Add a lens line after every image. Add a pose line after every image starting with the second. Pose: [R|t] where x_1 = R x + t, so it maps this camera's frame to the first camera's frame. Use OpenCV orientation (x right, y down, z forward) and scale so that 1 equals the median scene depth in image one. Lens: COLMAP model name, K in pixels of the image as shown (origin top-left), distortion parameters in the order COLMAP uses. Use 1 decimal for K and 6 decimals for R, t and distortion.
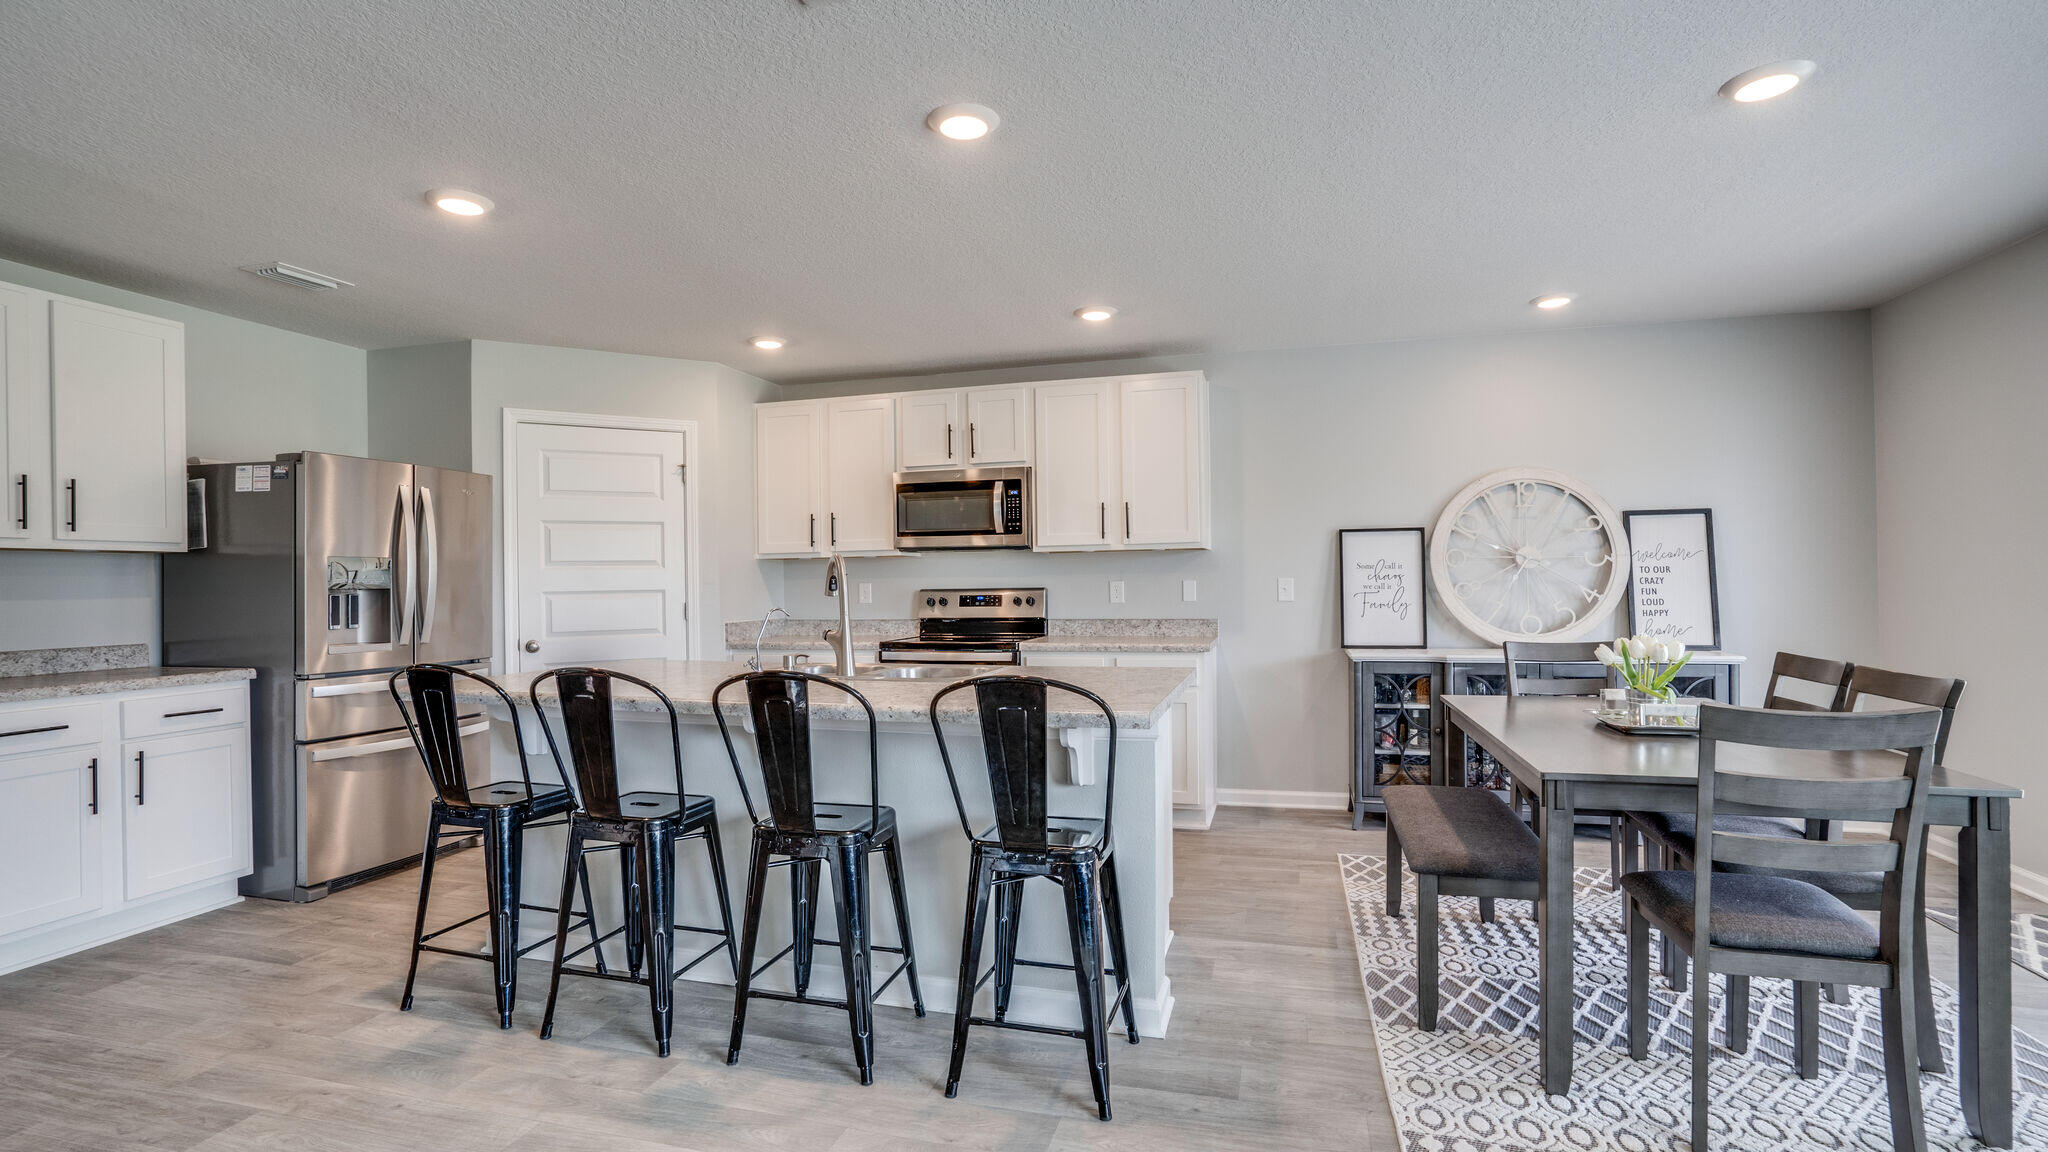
lens RADIAL K [[952.5, 0, 1022.2], [0, 952.5, 581.7], [0, 0, 1]] dist [-0.051395, 0.027215]
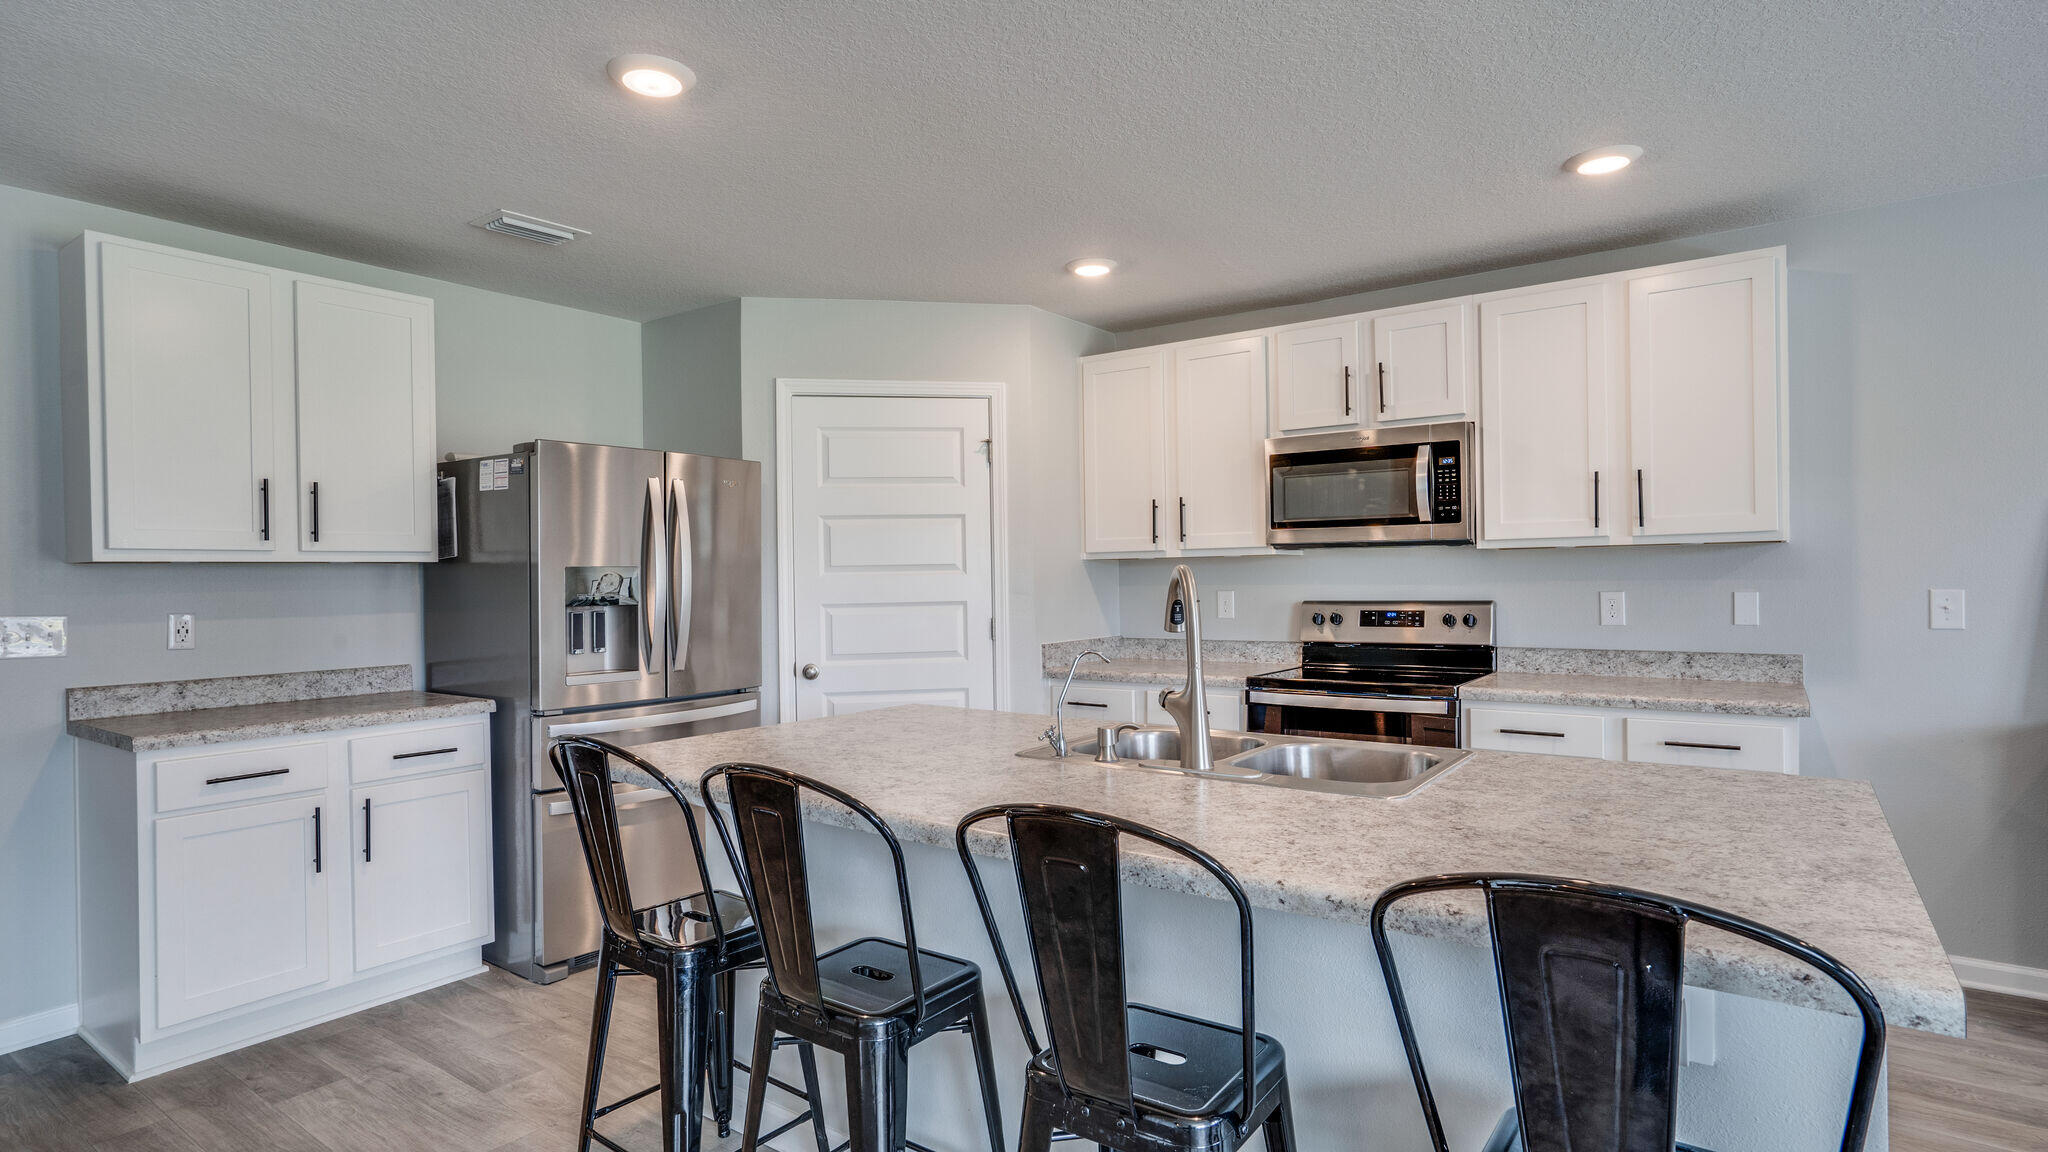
lens RADIAL K [[1050.5, 0, 1021.0], [0, 1050.5, 580.6], [0, 0, 1]] dist [-0.043182, 0.029549]
pose [[0.938033, 0.001380, -0.346544, -0.039068], [0.001841, 0.999958, 0.008963, -0.017694], [0.346542, -0.009046, 0.937991, 0.221626]]
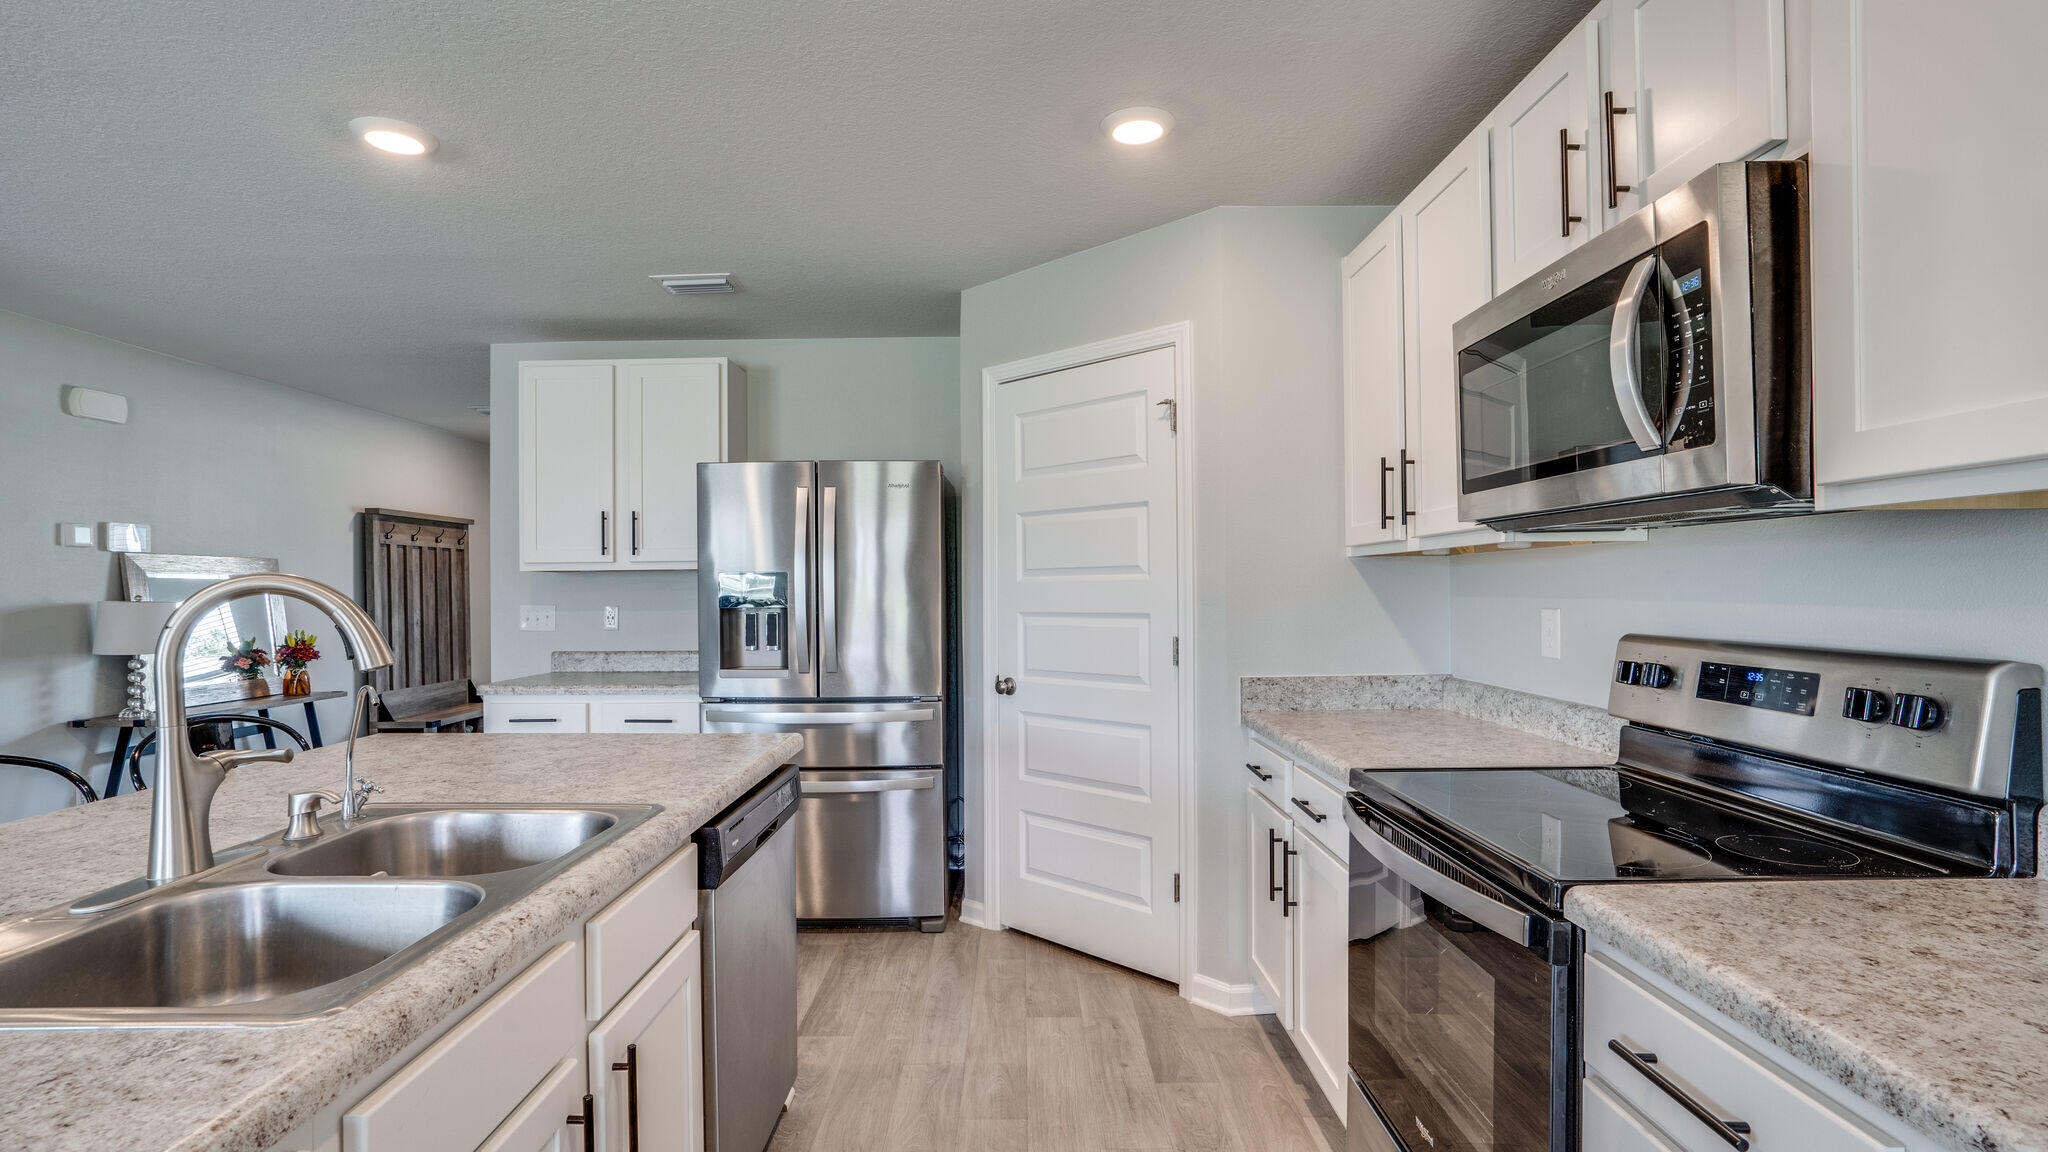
lens RADIAL K [[952.5, 0, 1022.2], [0, 952.5, 581.7], [0, 0, 1]] dist [-0.051395, 0.027215]
pose [[0.266840, 0.005449, -0.963725, 0.200893], [0.006437, 0.999952, 0.007436, -0.018353], [0.963719, -0.008188, 0.266792, 0.827520]]
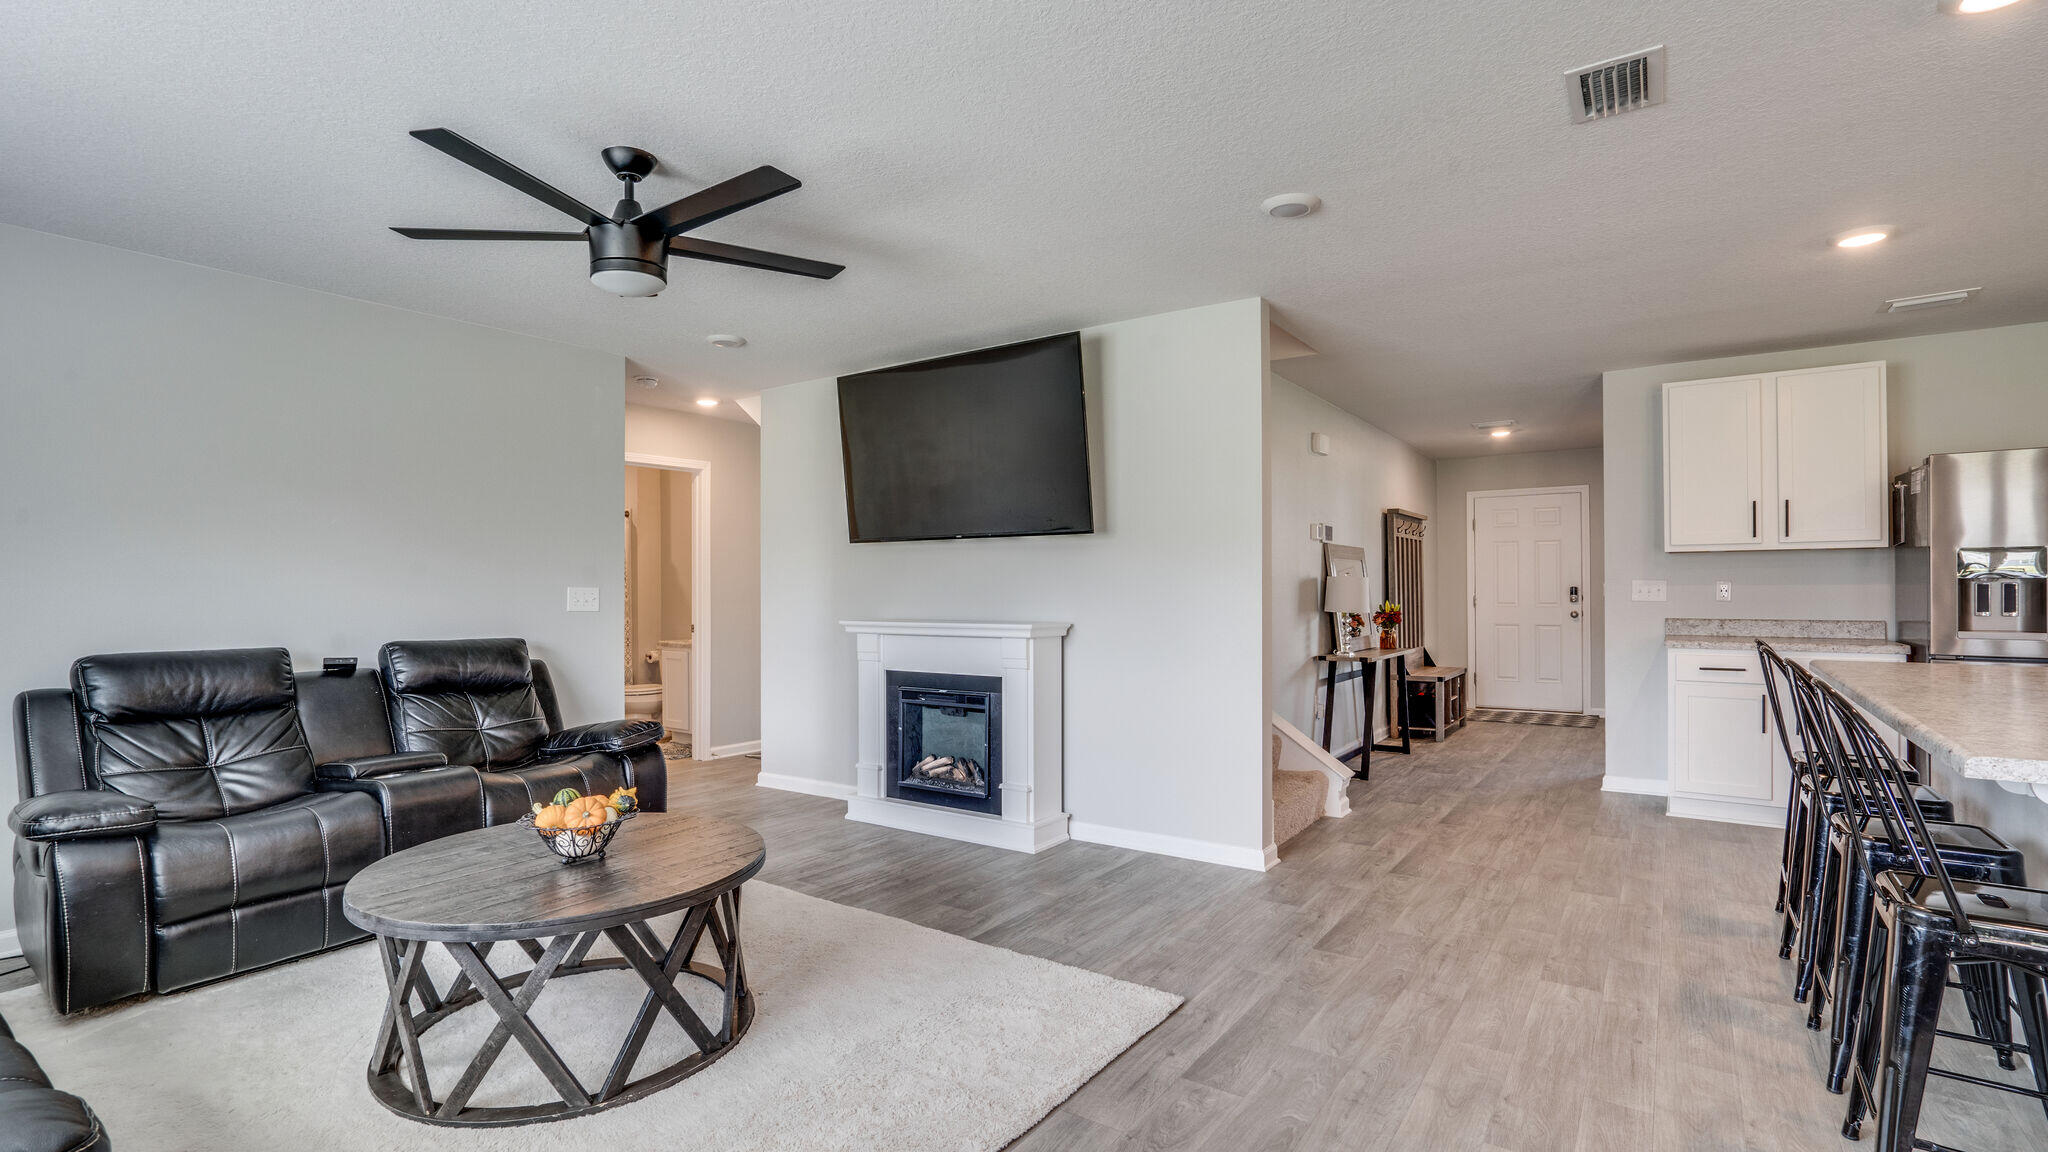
lens RADIAL K [[952.5, 0, 1022.2], [0, 952.5, 581.7], [0, 0, 1]] dist [-0.051395, 0.027215]
pose [[-0.331294, 0.008669, -0.943488, 0.506685], [0.010025, 0.999934, 0.005667, -0.003596], [0.943474, -0.007581, -0.331359, 0.263682]]
